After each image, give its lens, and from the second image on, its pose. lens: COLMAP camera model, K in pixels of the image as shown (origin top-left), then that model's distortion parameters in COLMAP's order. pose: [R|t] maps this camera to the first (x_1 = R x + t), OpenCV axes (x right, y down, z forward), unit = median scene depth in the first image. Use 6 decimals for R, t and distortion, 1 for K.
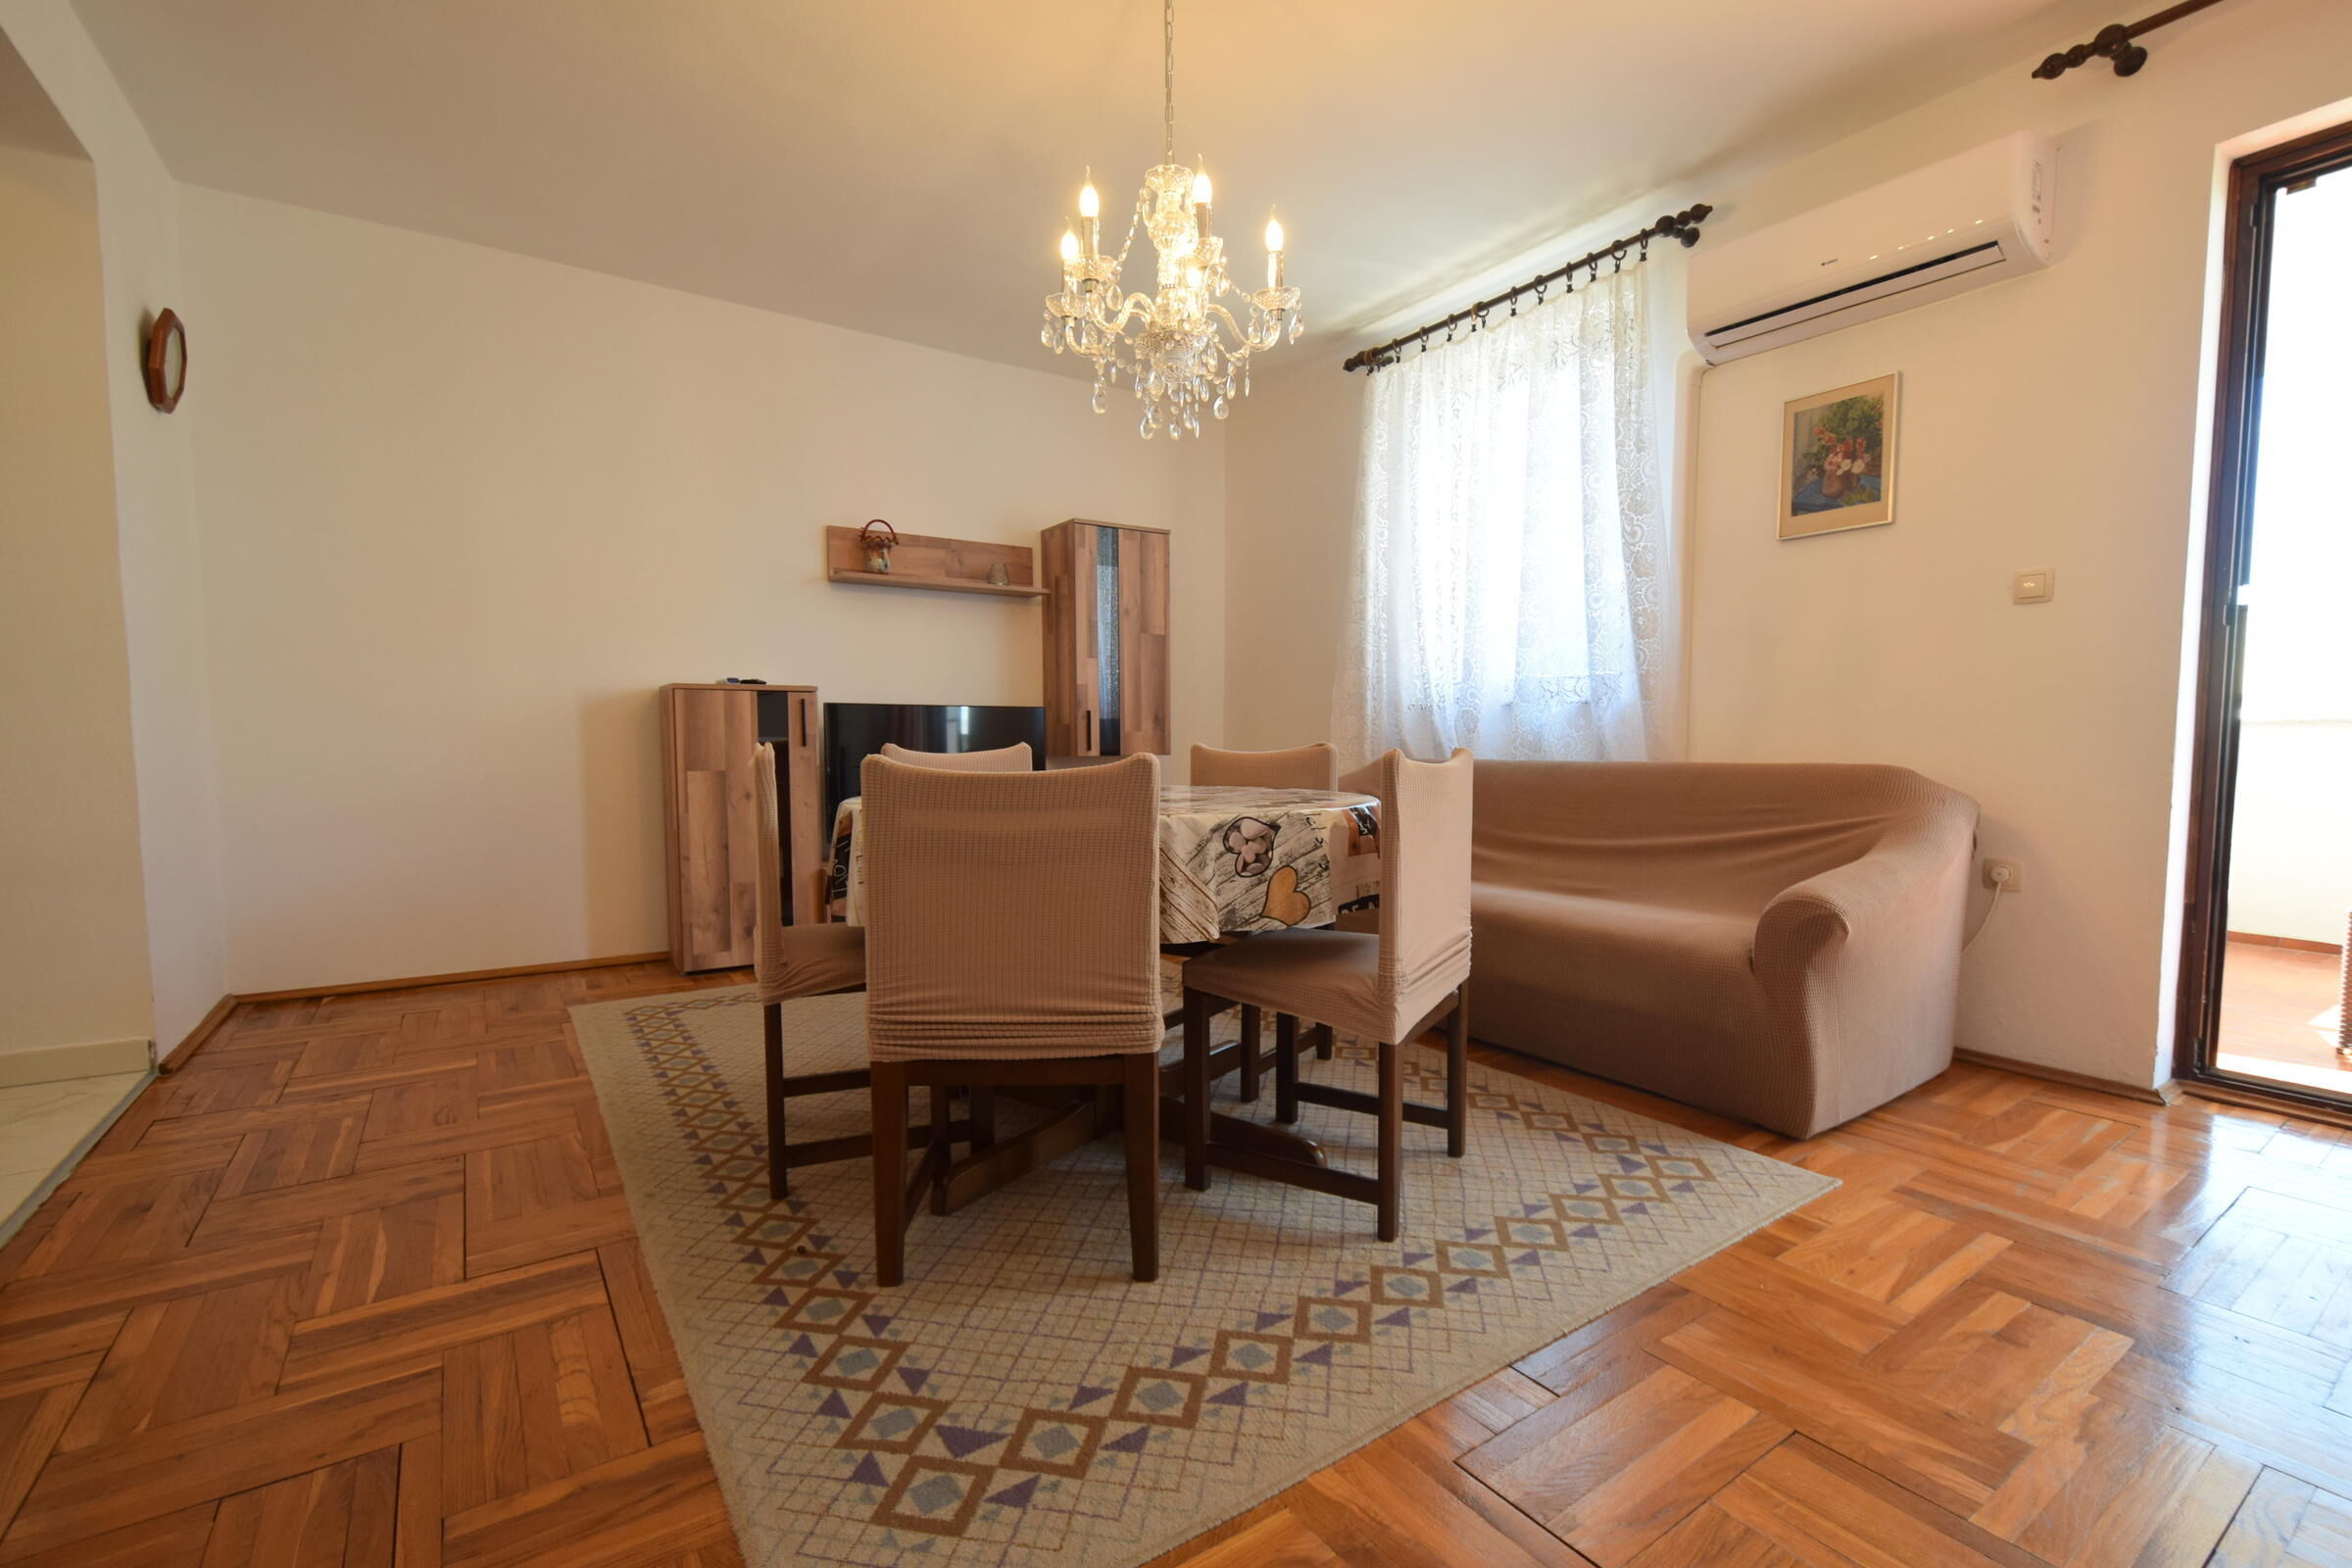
lens RADIAL K [[1052.0, 0, 1179.9], [0, 1052.0, 812.8], [0, 0, 1]] dist [0.000896, -0.000021]
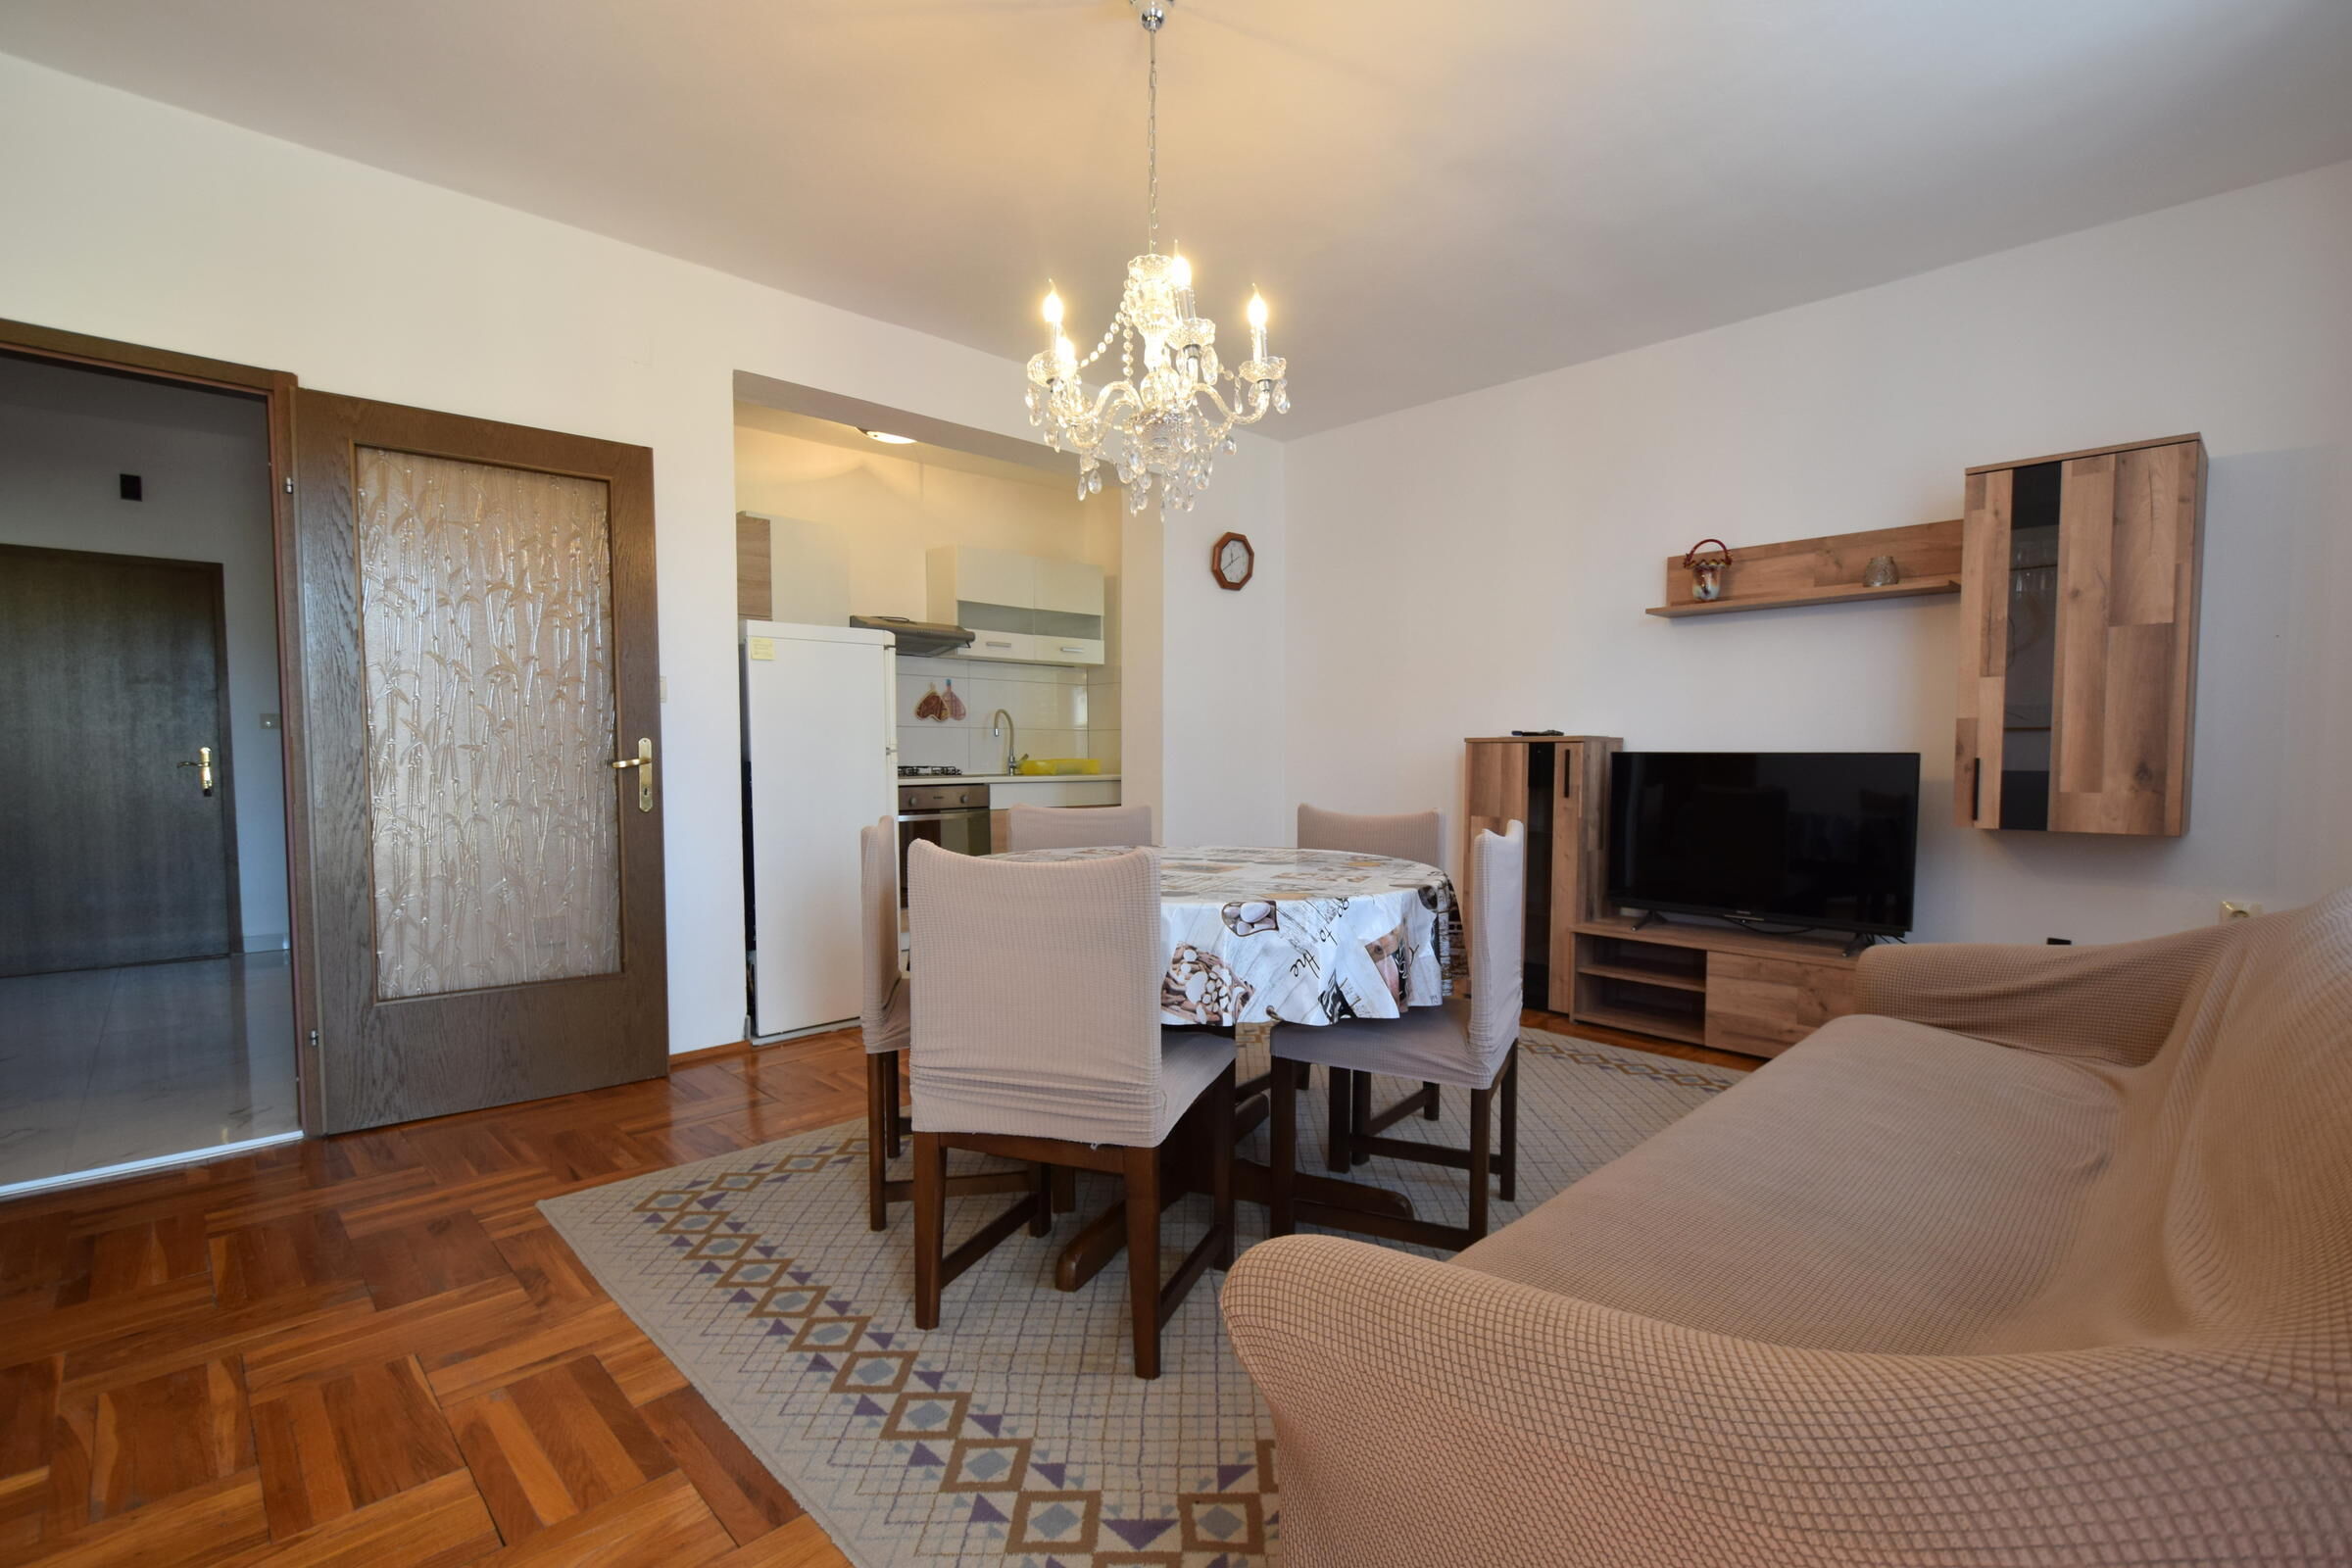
lens RADIAL K [[1072.6, 0, 1201.2], [0, 1072.6, 811.4], [0, 0, 1]] dist [-0.005548, -0.000868]
pose [[0.171234, 0.053332, -0.983786, 0.569121], [-0.075077, 0.996337, 0.040945, -0.065778], [0.982366, 0.066849, 0.174611, 0.492401]]
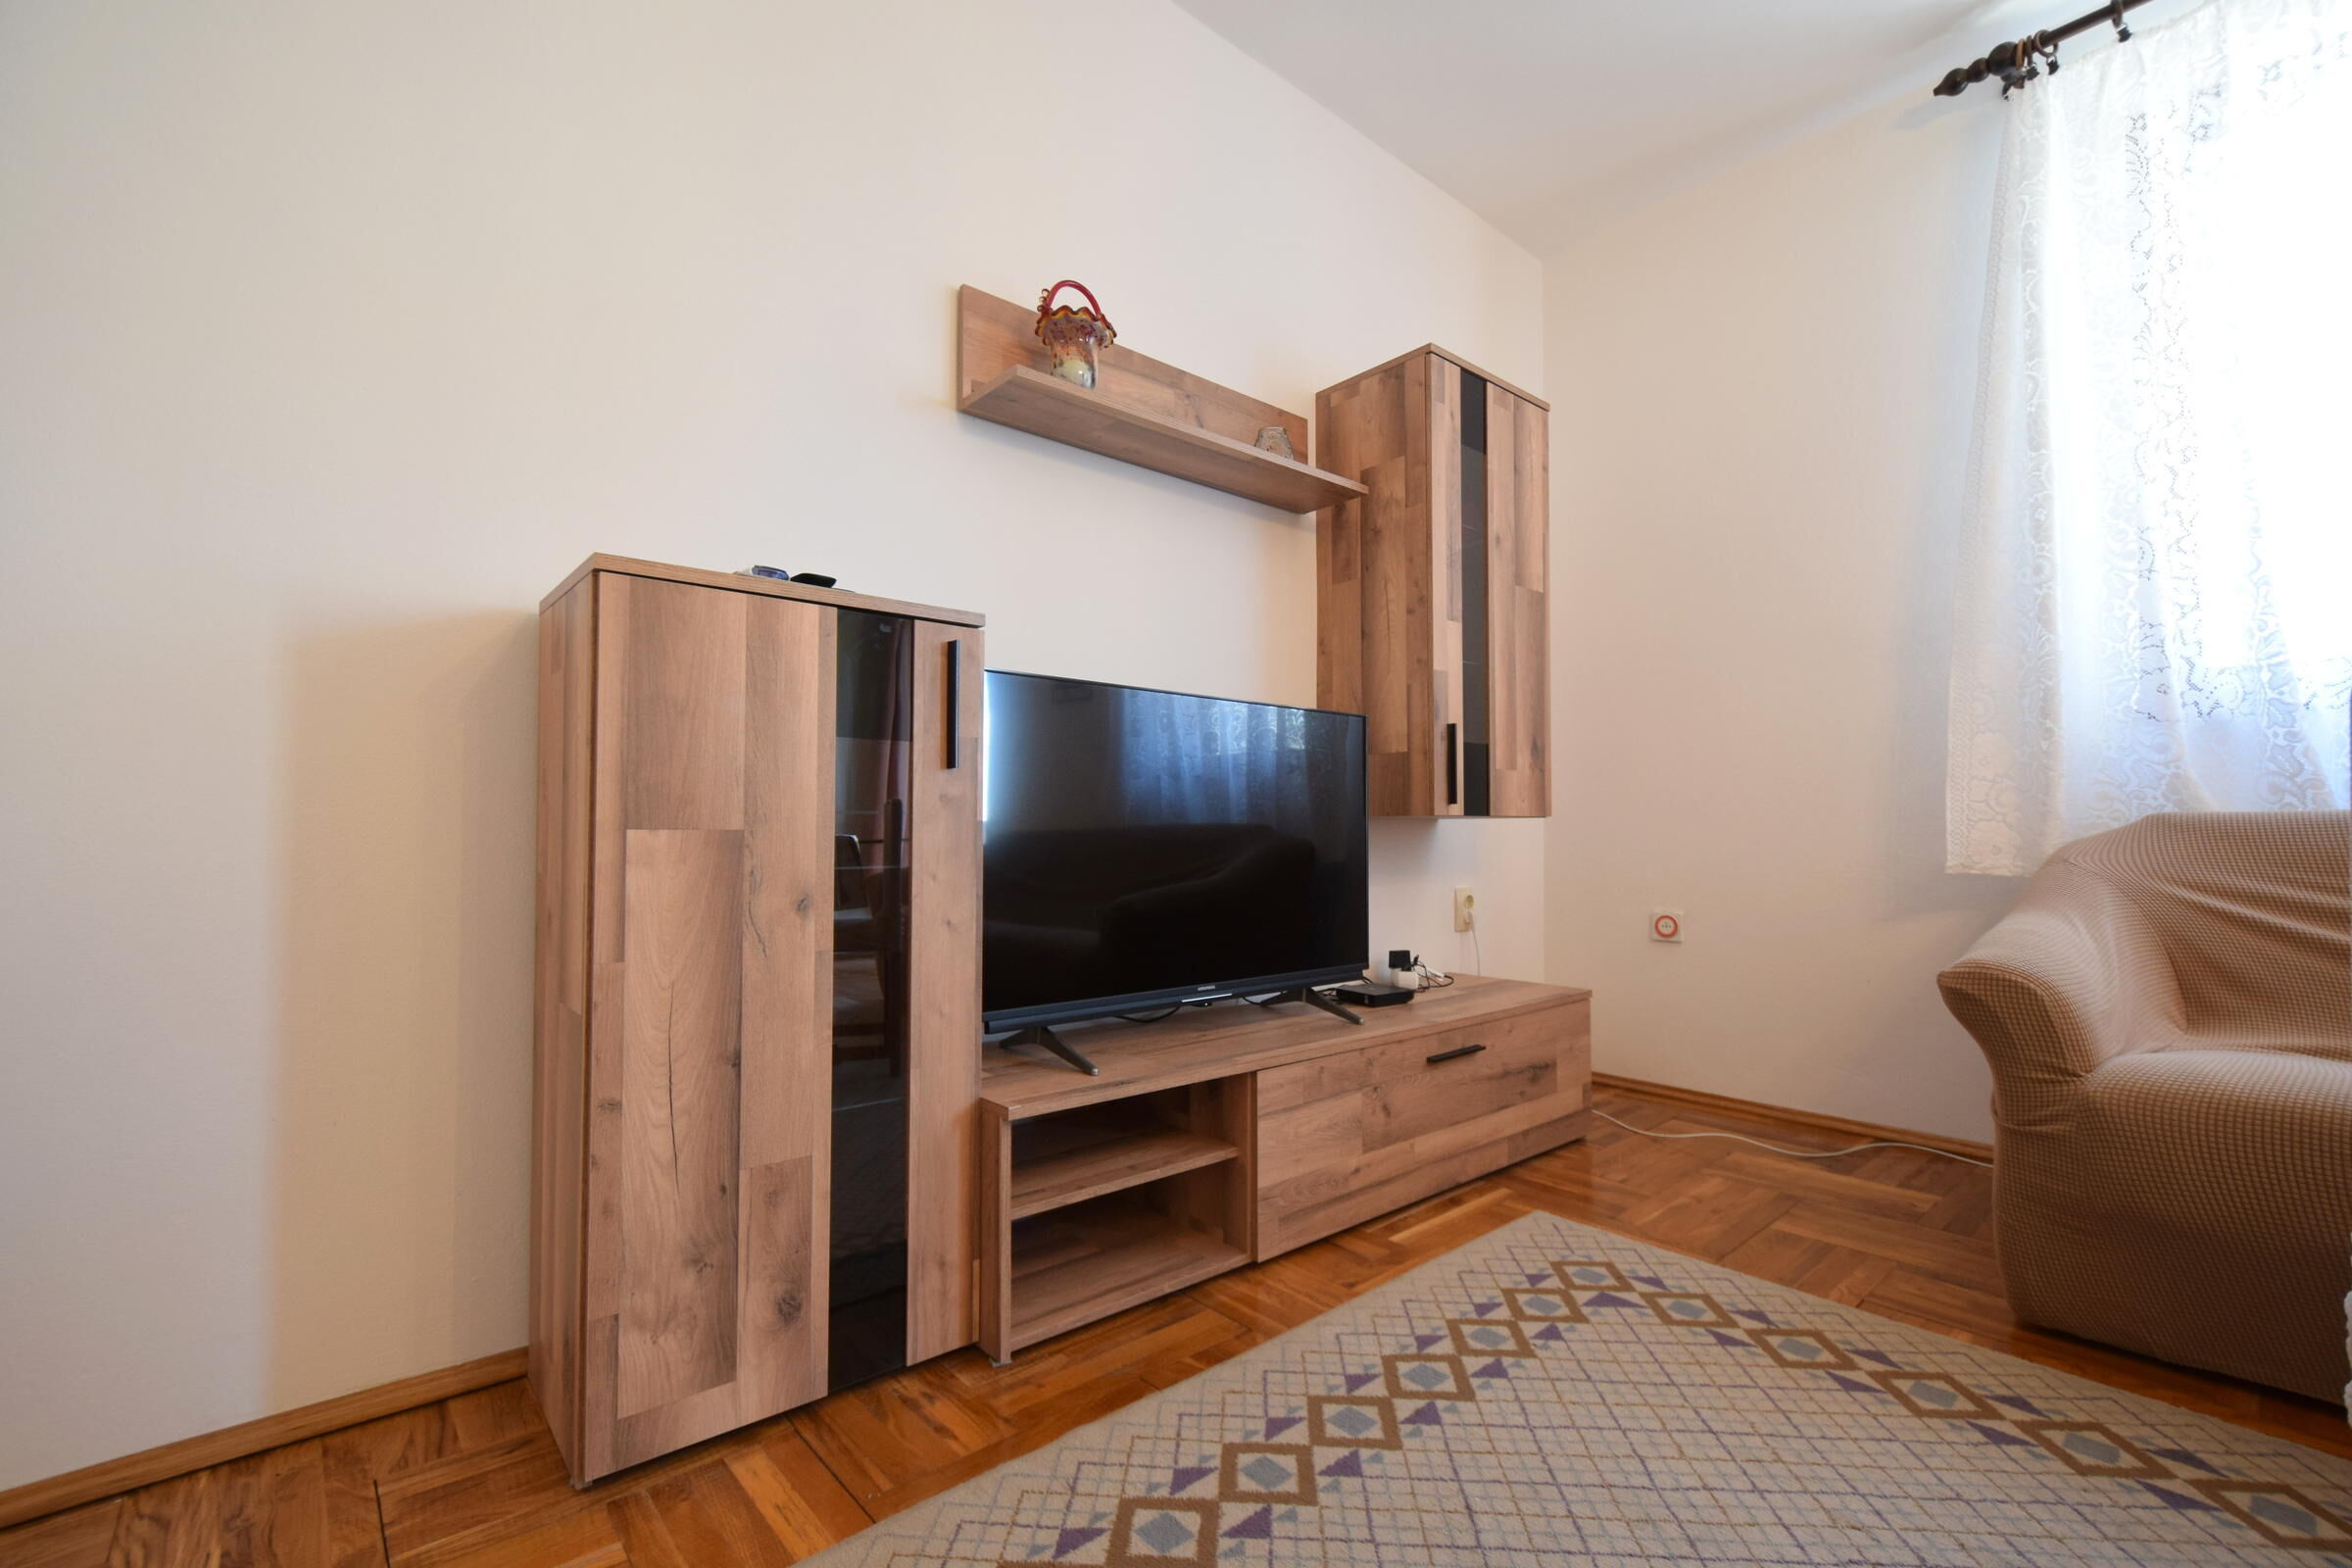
lens RADIAL K [[1032.1, 0, 1180.8], [0, 1032.1, 814.0], [0, 0, 1]] dist [0.018214, -0.009977]
pose [[0.992459, 0.004994, 0.122477, -0.322596], [0.006053, 0.995954, -0.089660, -0.014261], [-0.122429, 0.089726, 0.988413, 0.633649]]
